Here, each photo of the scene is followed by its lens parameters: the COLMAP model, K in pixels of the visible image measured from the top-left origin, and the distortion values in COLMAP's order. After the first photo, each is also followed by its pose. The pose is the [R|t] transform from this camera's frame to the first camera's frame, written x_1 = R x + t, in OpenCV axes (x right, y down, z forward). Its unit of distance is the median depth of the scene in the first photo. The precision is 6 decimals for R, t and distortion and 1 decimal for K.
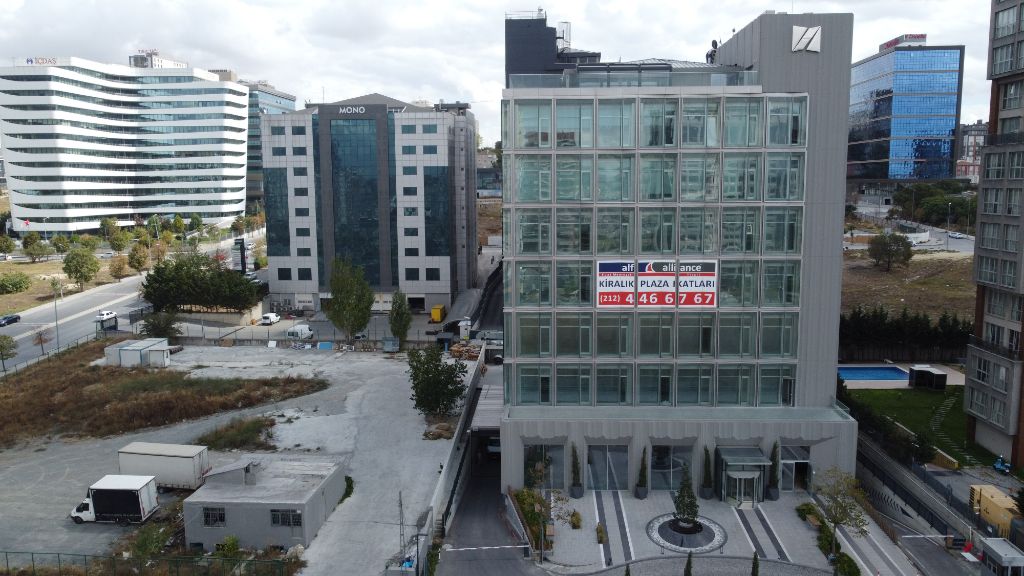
lens RADIAL K [[781.8, 0, 512.0], [0, 781.8, 288.0], [0, 0, 1]] dist [0.002863, -0.007488]
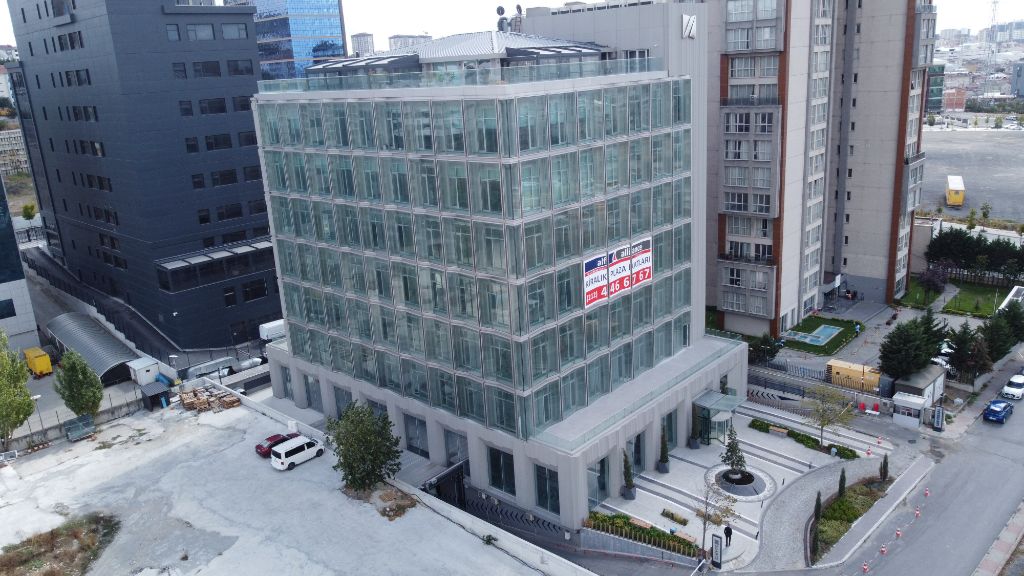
lens RADIAL K [[781.8, 0, 512.0], [0, 781.8, 288.0], [0, 0, 1]] dist [0.002863, -0.007488]
pose [[0.637671, -0.243562, 0.730789, -0.628215], [0.156973, 0.969877, 0.186275, -0.187890], [-0.754145, -0.004068, 0.656695, 0.420976]]
